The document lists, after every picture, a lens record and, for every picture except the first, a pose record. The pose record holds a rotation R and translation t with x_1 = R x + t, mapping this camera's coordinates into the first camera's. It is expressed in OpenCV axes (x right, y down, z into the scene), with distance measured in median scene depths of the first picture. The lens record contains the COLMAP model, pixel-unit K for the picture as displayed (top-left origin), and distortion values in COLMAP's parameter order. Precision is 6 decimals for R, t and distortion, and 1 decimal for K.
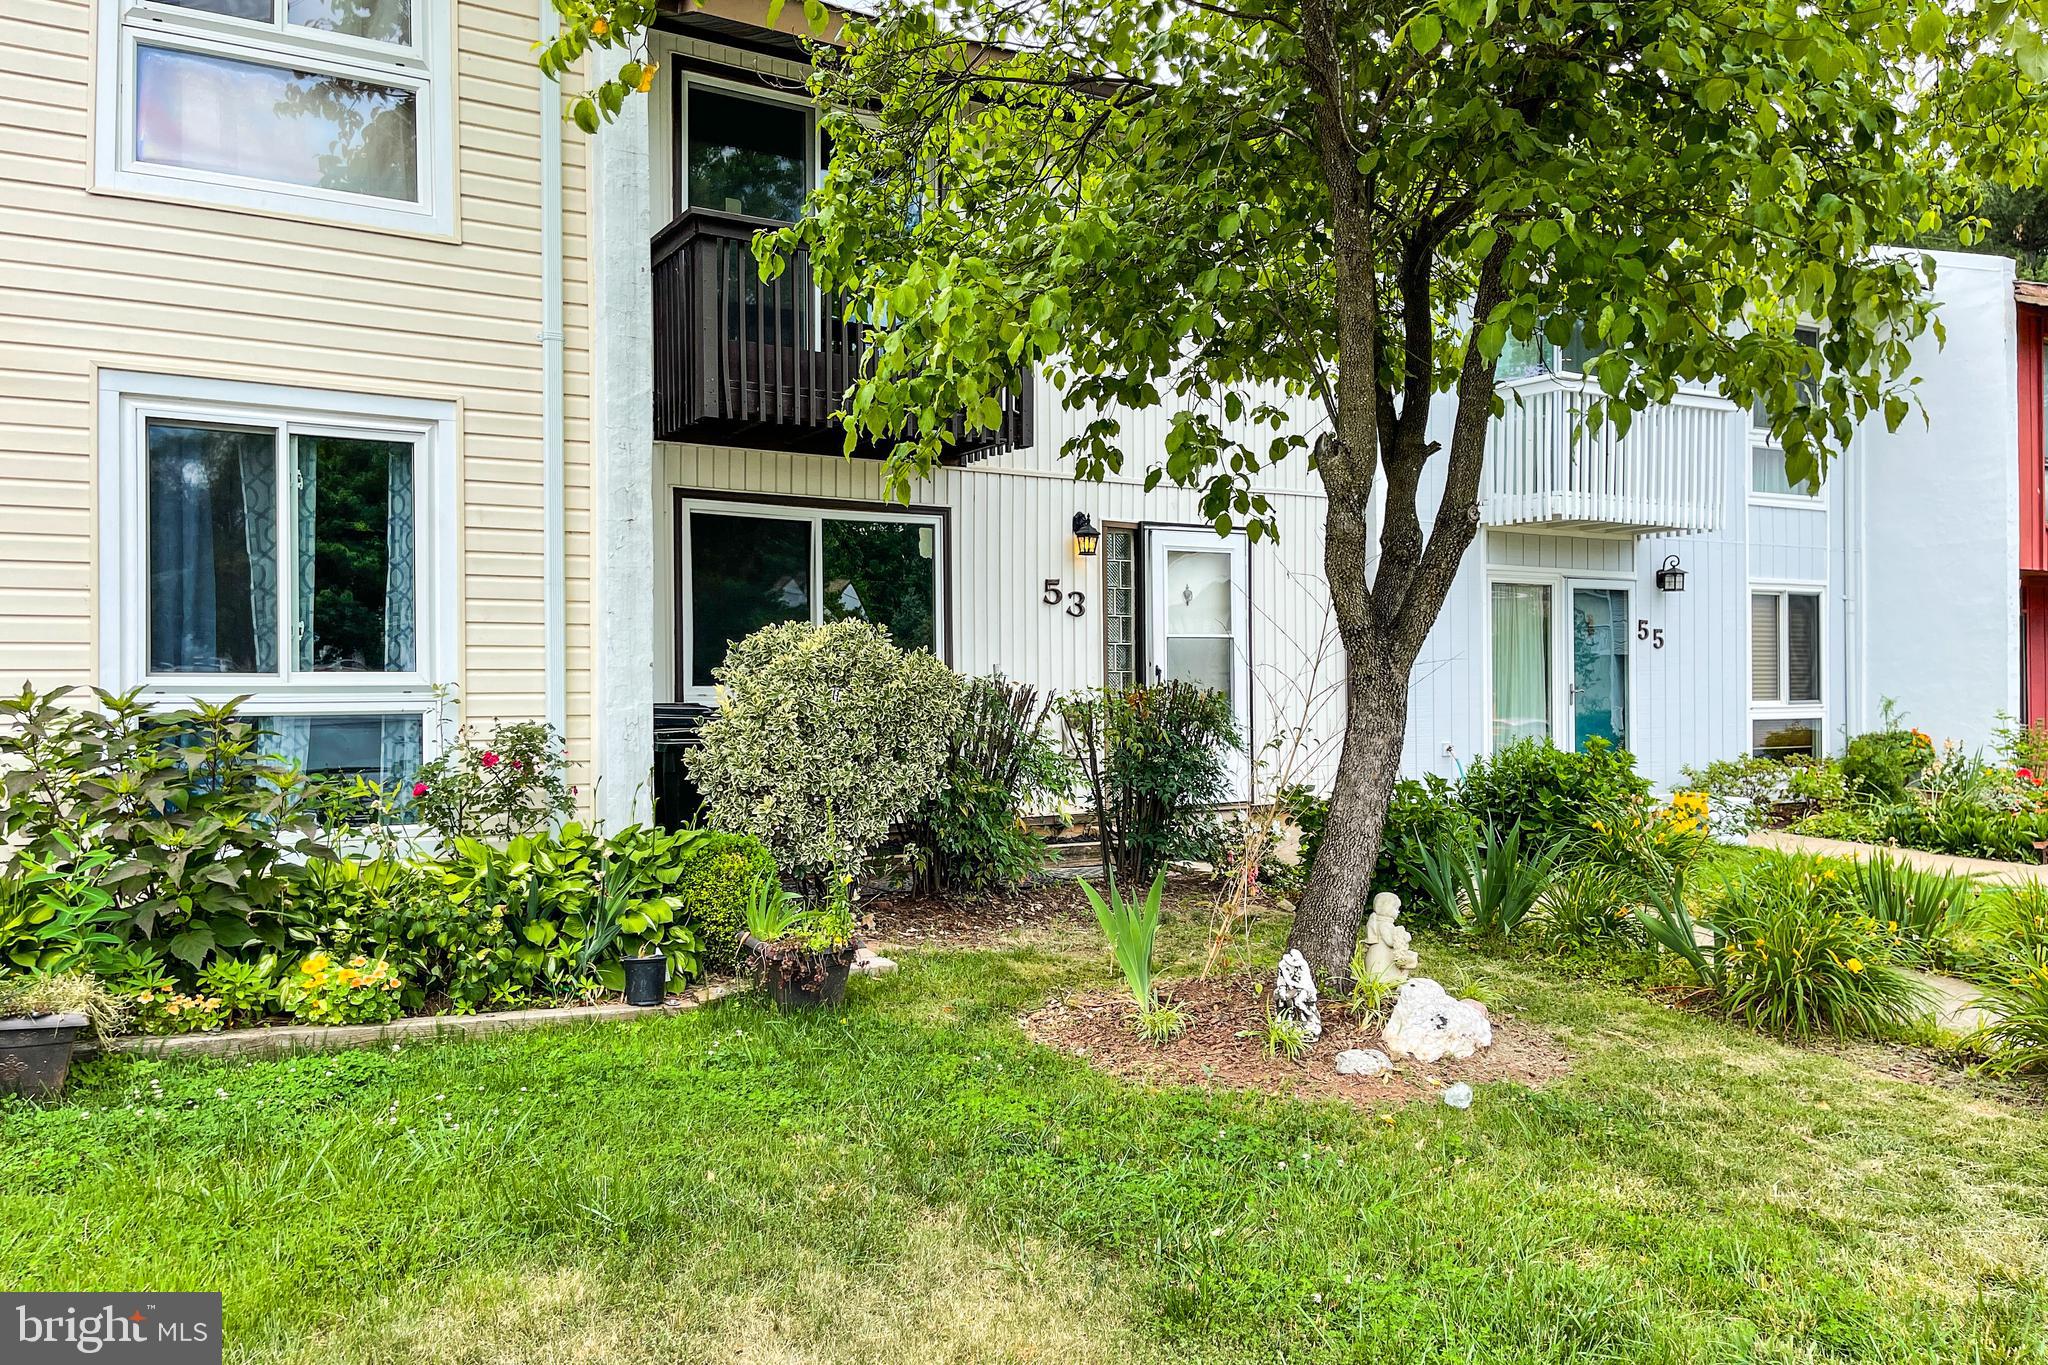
lens RADIAL K [[1580.7, 0, 1011.2], [0, 1580.7, 689.1], [0, 0, 1]] dist [0.089520, -0.115686]
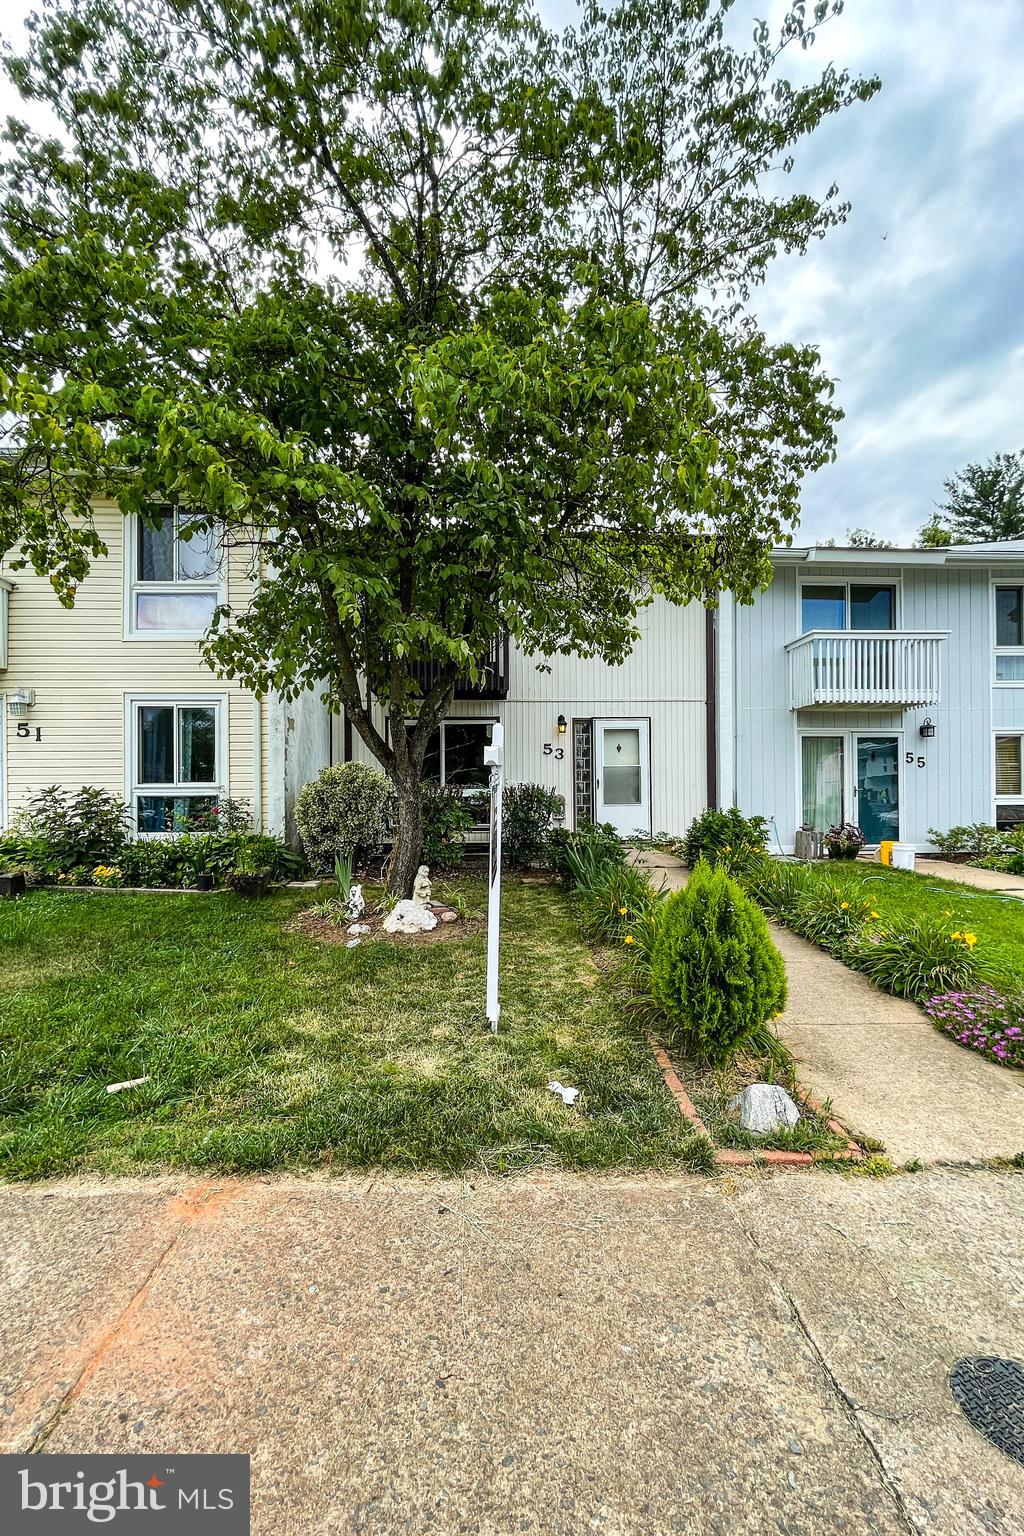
lens RADIAL K [[654.4, 0, 505.1], [0, 654.4, 788.7], [0, 0, 1]] dist [0.000019, -0.000015]
pose [[0.873086, -0.011007, -0.487442, 0.366159], [0.002745, 0.999840, -0.017661, 0.012775], [0.487559, 0.014081, 0.872977, 0.084585]]
